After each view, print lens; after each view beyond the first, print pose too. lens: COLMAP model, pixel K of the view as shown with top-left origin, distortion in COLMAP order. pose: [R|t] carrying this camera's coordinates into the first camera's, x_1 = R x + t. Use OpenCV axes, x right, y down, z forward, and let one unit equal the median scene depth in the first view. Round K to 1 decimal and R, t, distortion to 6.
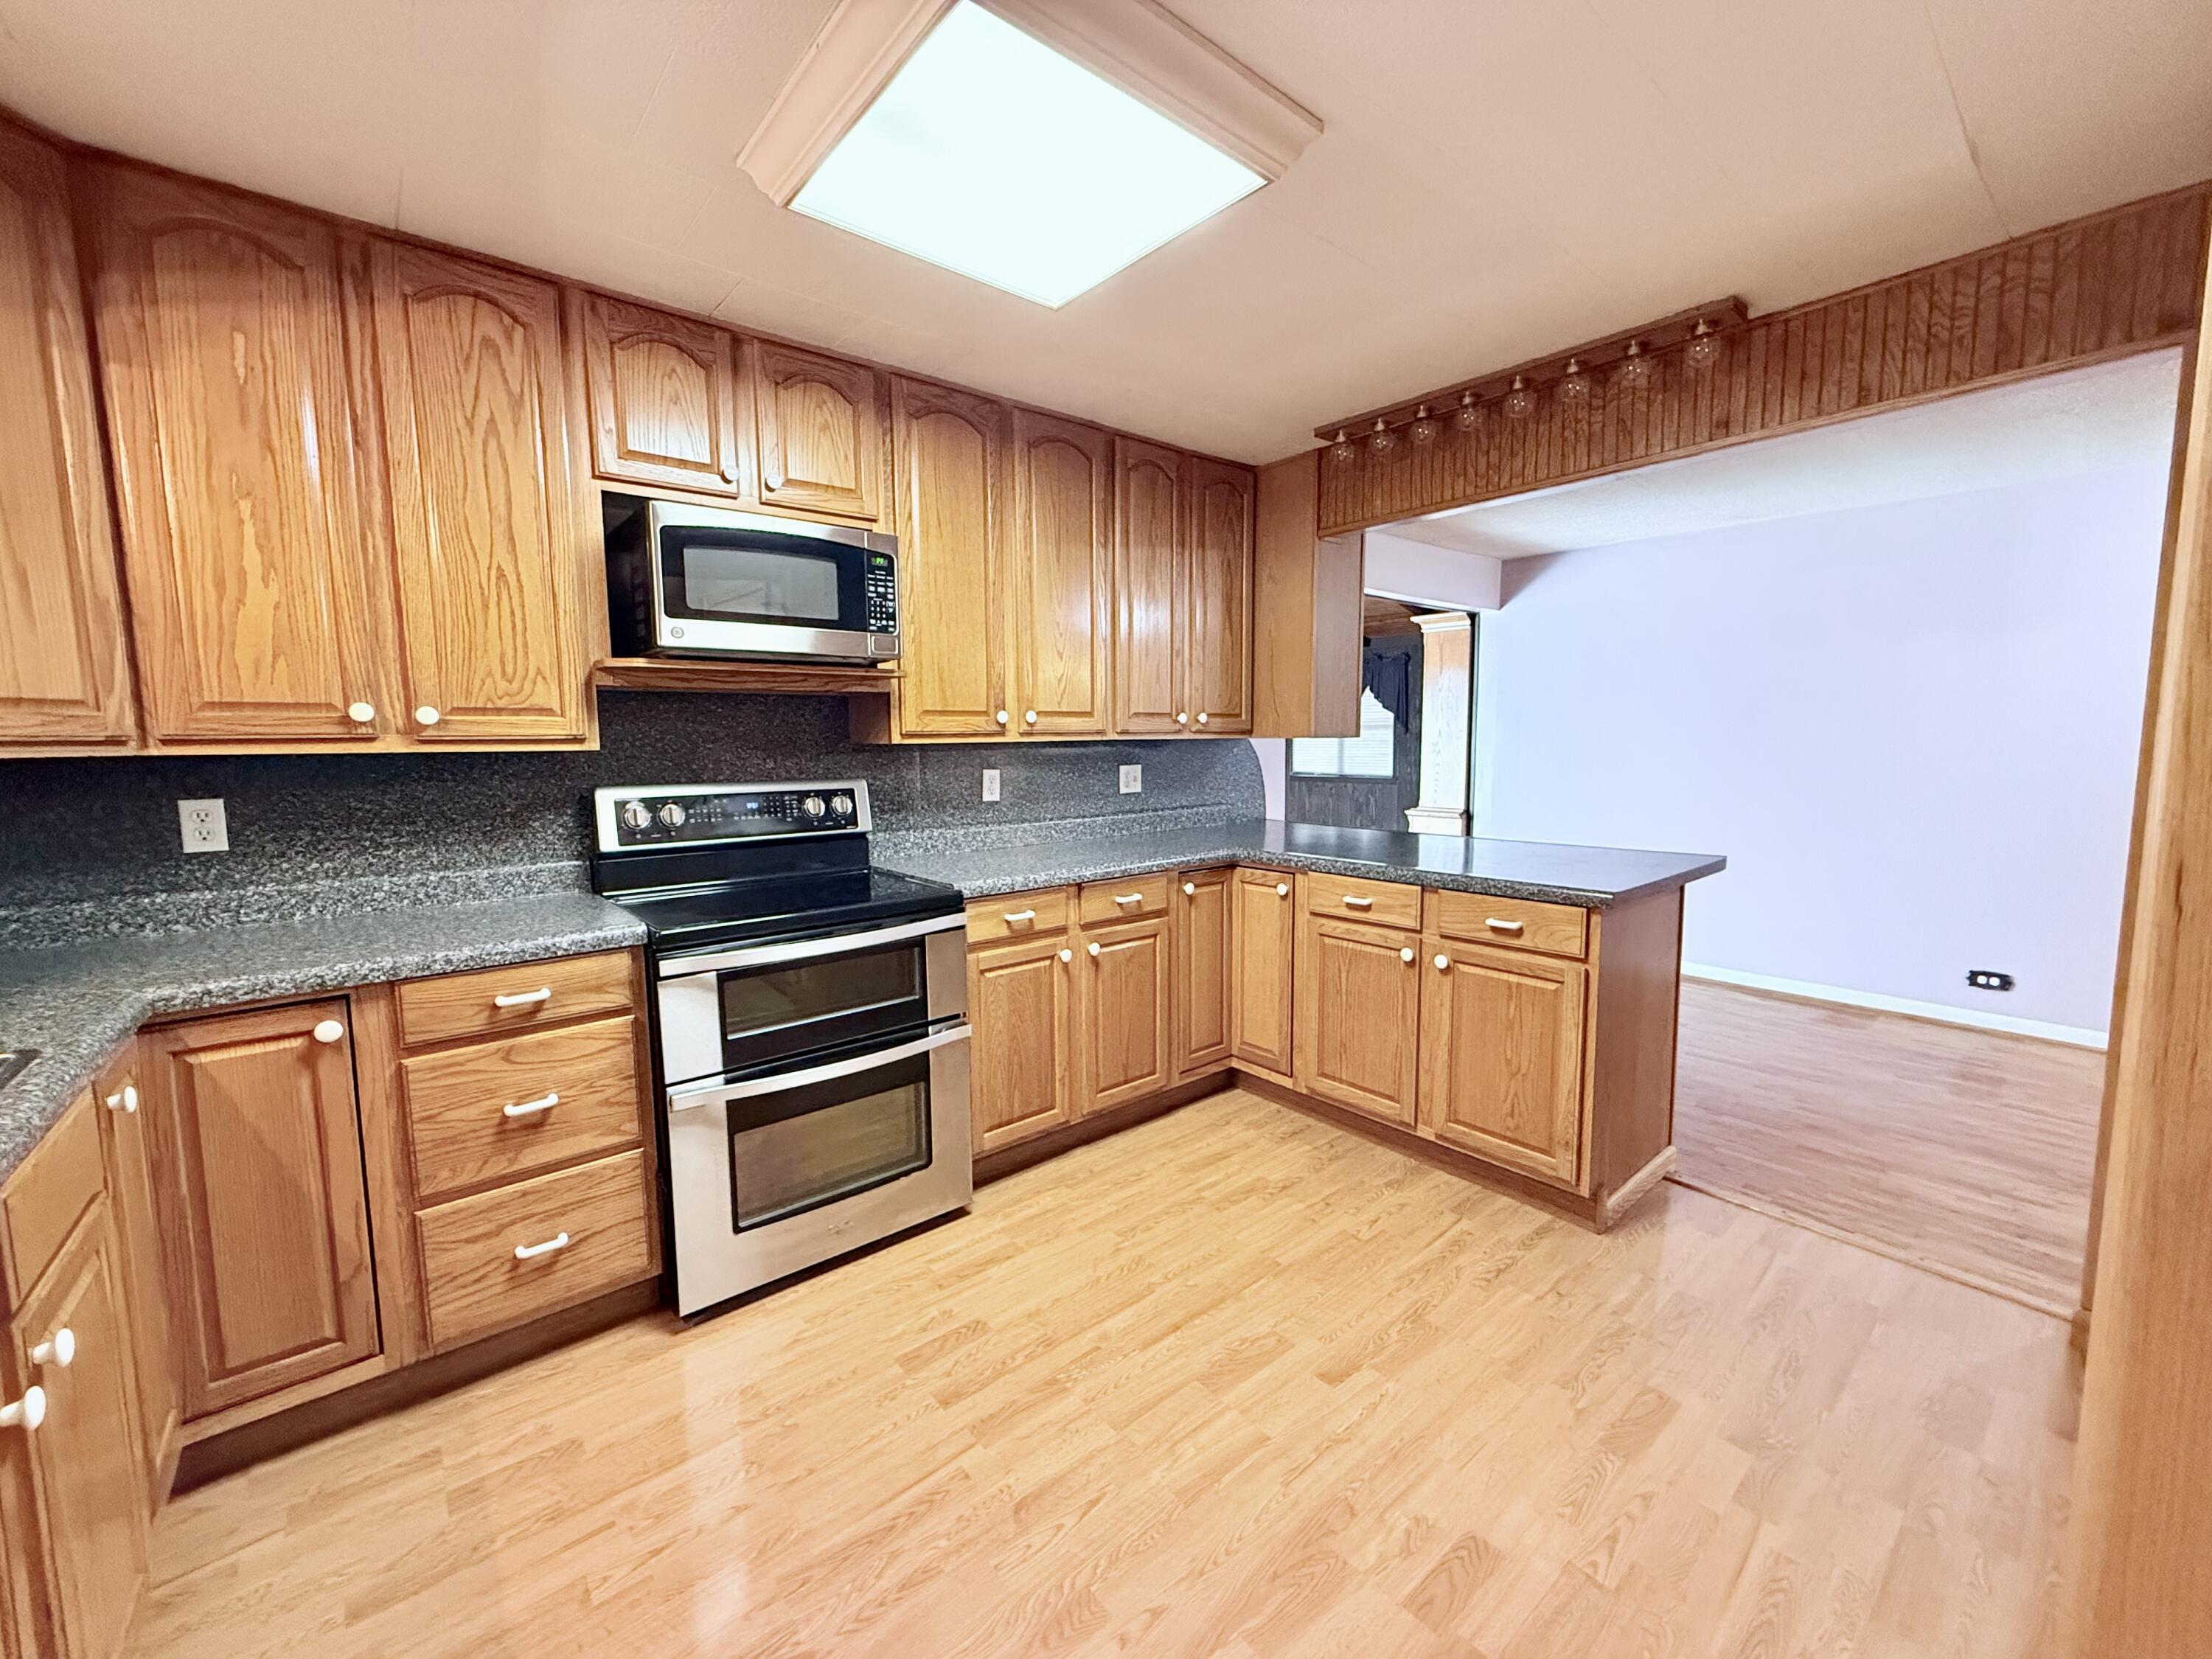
lens RADIAL K [[881.2, 0, 1103.1], [0, 881.2, 824.6], [0, 0, 1]] dist [-0.001217, 0.000302]
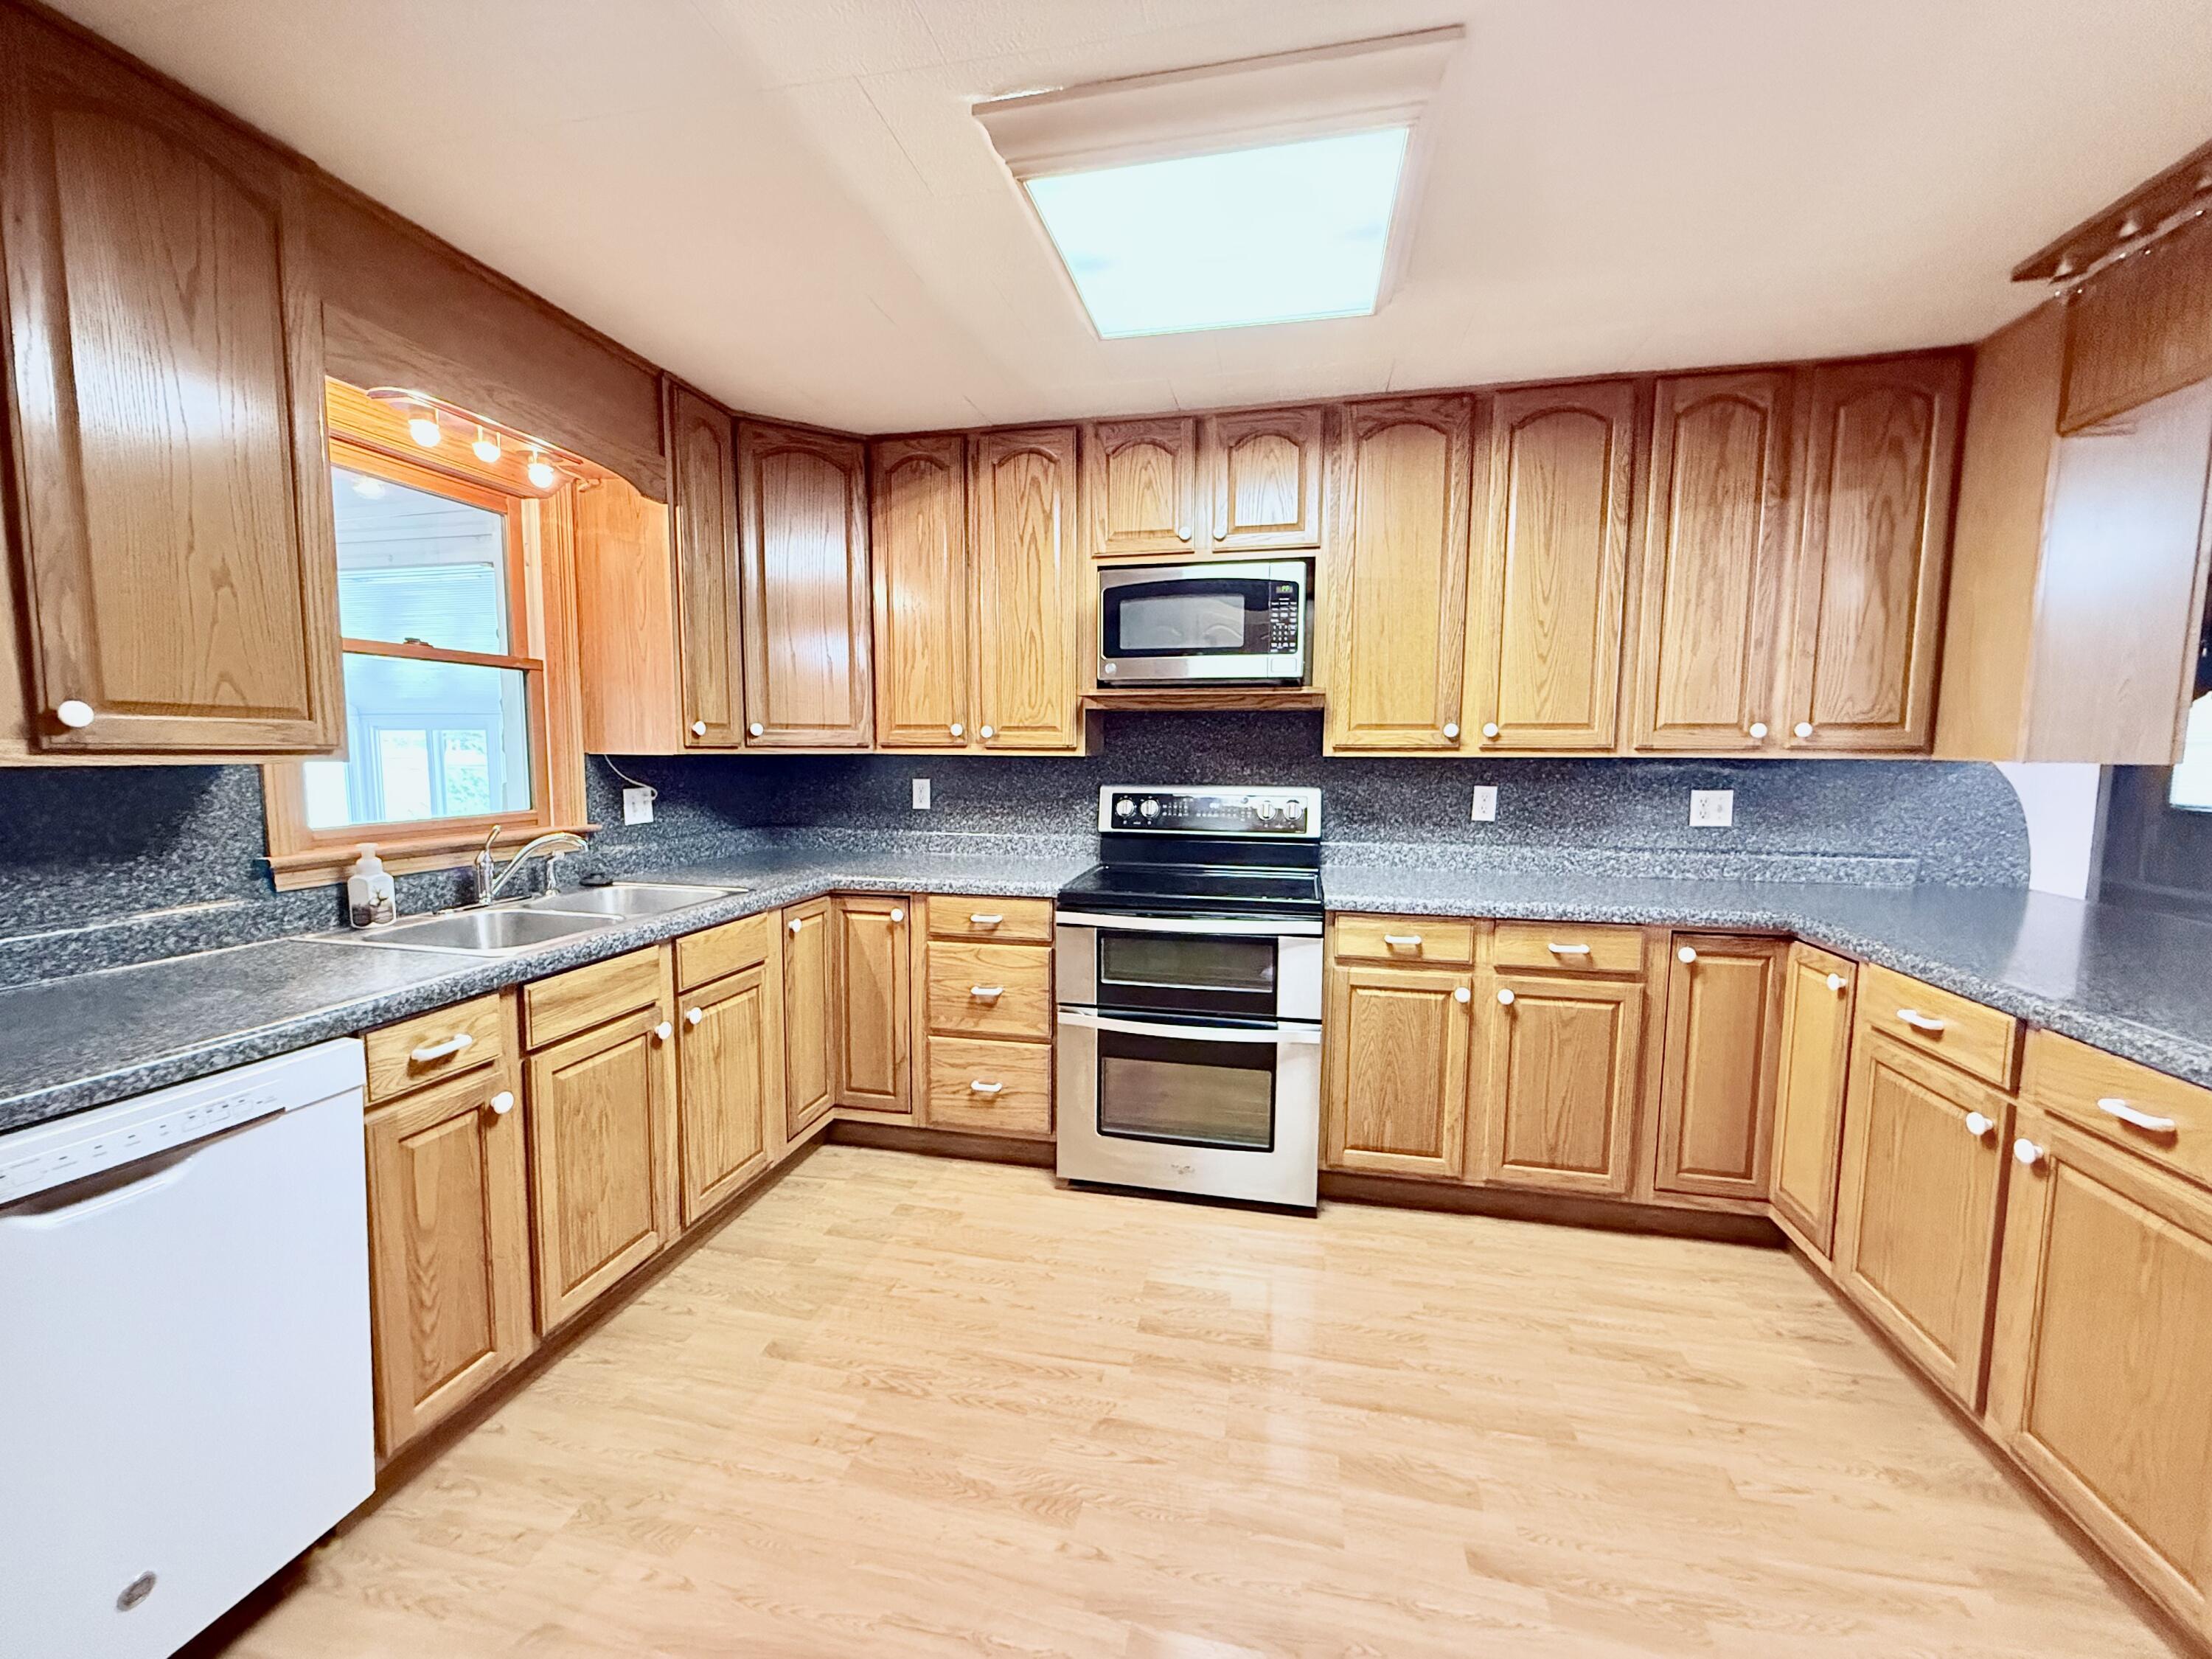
lens RADIAL K [[881.2, 0, 1098.0], [0, 881.2, 824.0], [0, 0, 1]] dist [-0.001217, 0.000302]
pose [[0.612699, 0.083570, -0.785885, 0.487861], [-0.089169, 0.995354, 0.036325, -0.028485], [0.785269, 0.047821, 0.617305, 0.161409]]
